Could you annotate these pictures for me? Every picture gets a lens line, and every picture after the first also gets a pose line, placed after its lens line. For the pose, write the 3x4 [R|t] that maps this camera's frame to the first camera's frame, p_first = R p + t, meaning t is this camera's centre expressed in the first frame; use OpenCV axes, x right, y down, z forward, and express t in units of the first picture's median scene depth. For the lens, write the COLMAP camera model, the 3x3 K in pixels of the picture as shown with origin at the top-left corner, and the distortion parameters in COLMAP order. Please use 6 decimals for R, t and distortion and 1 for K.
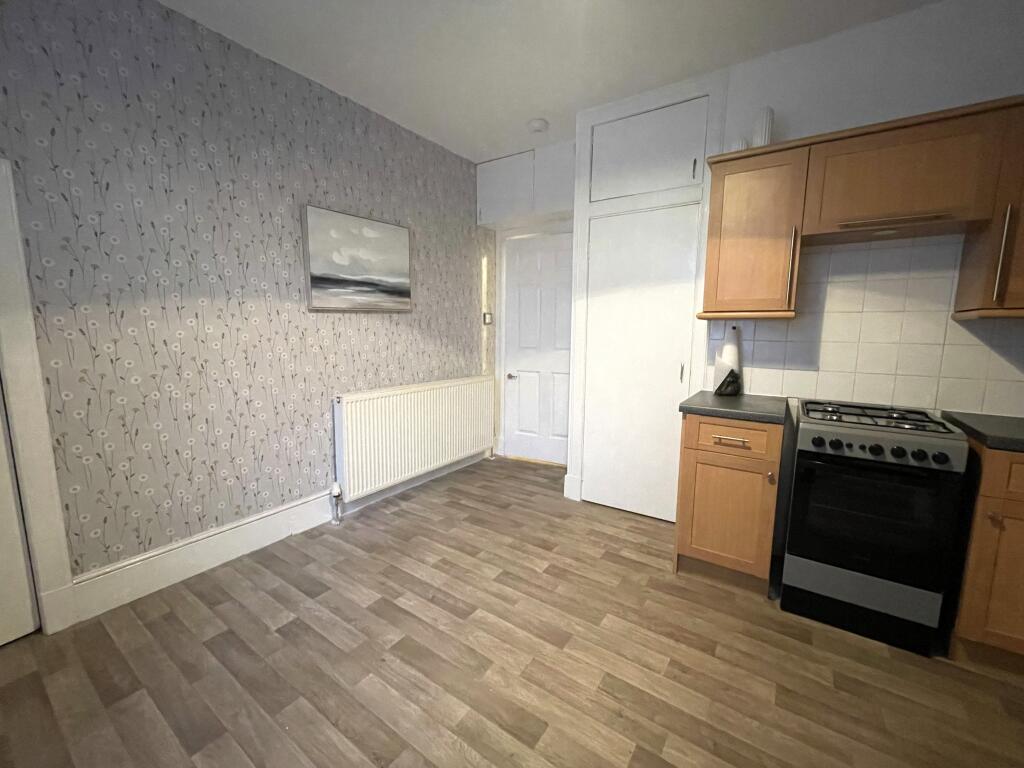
lens RADIAL K [[415.0, 0, 510.0], [0, 415.0, 381.7], [0, 0, 1]] dist [-0.001555, -0.000484]
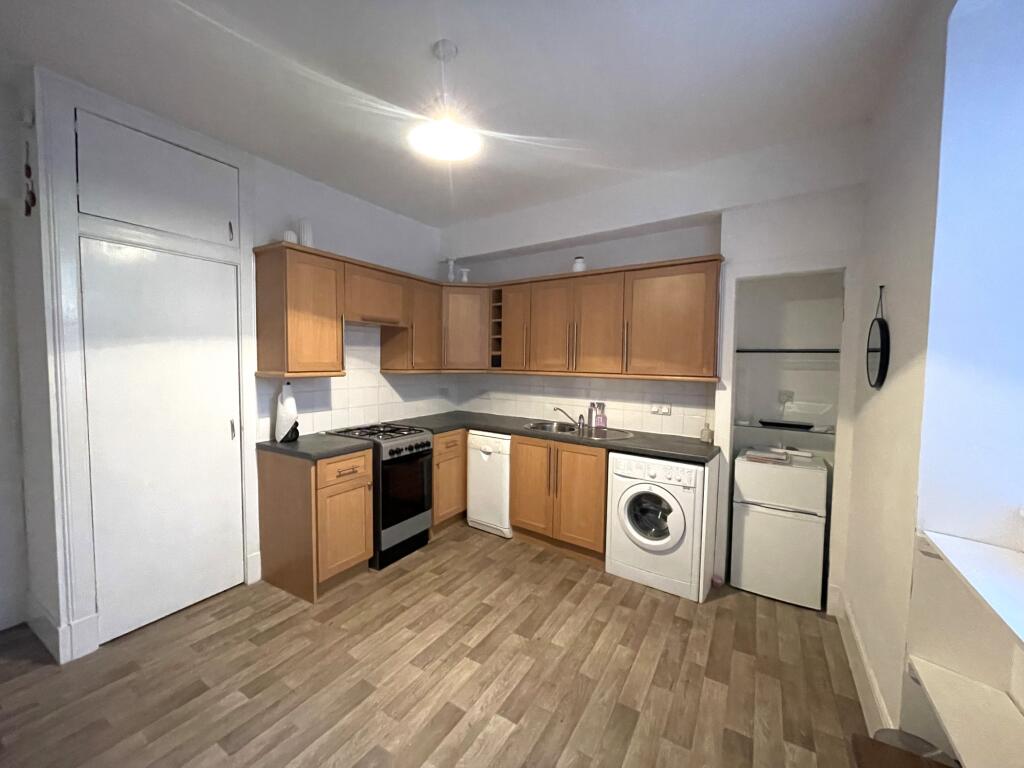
lens RADIAL K [[415.0, 0, 507.6], [0, 415.0, 380.9], [0, 0, 1]] dist [-0.001555, -0.000484]
pose [[-0.054561, -0.060176, 0.996696, -0.825369], [0.117613, 0.990846, 0.066262, -0.174077], [-0.991560, 0.120840, -0.046984, 0.531612]]
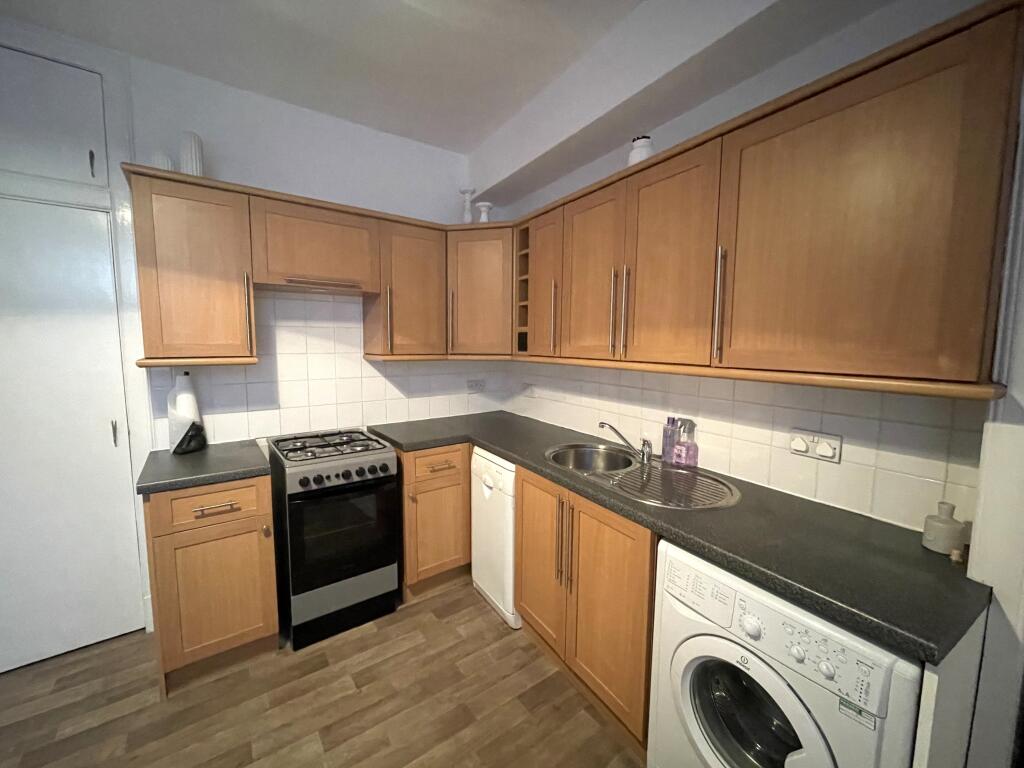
lens RADIAL K [[415.0, 0, 508.0], [0, 415.0, 381.5], [0, 0, 1]] dist [-0.001555, -0.000484]
pose [[0.326496, -0.097525, 0.940154, -0.064254], [0.120085, 0.990883, 0.061084, -0.104796], [-0.937539, 0.092954, 0.335230, 0.108271]]
